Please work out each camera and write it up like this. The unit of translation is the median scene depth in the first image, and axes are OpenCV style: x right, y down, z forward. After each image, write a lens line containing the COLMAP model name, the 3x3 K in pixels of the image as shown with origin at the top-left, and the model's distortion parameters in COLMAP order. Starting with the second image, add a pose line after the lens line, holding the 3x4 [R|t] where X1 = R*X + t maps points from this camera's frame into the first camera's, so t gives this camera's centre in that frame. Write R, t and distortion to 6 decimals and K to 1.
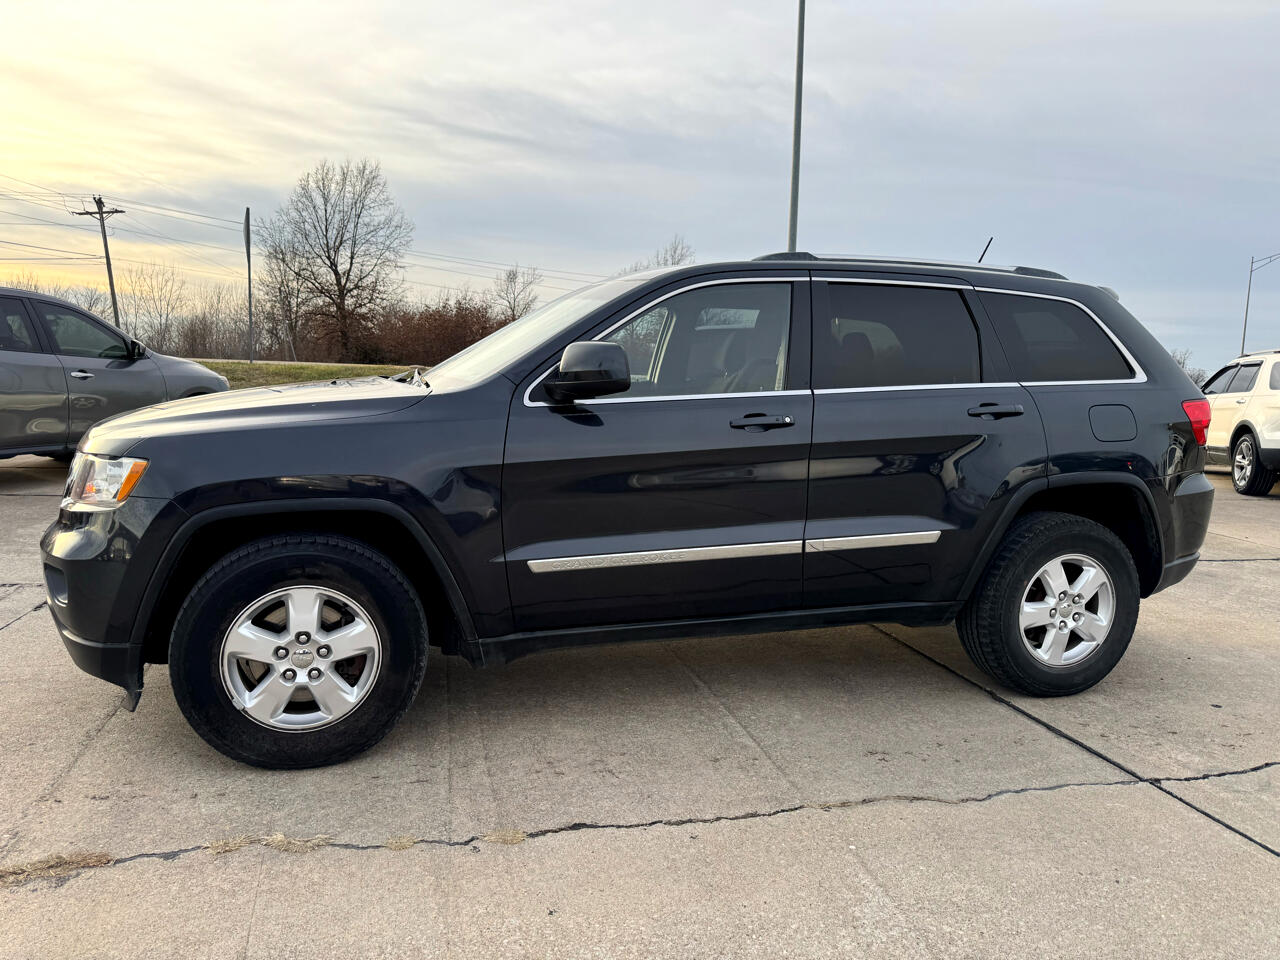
lens RADIAL K [[923.1, 0, 642.2], [0, 923.1, 481.5], [0, 0, 1]] dist [0.005515, -0.004149]
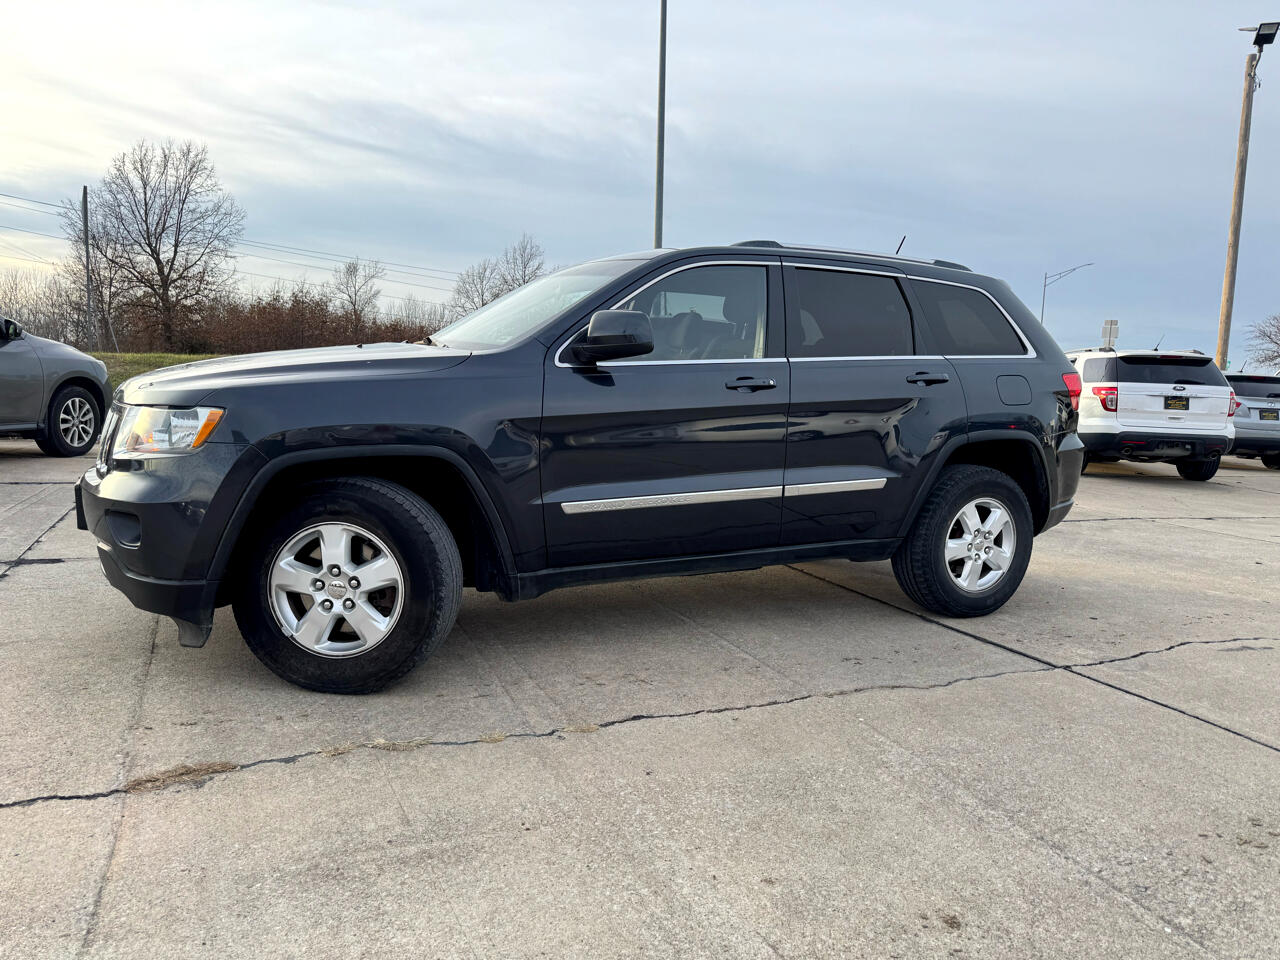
lens RADIAL K [[917.1, 0, 651.9], [0, 917.1, 485.8], [0, 0, 1]] dist [0.034791, -0.042203]
pose [[0.982969, -0.014483, 0.183197, -0.215023], [0.013982, 0.999894, 0.004026, 0.059854], [-0.183236, -0.001396, 0.983068, -0.125433]]
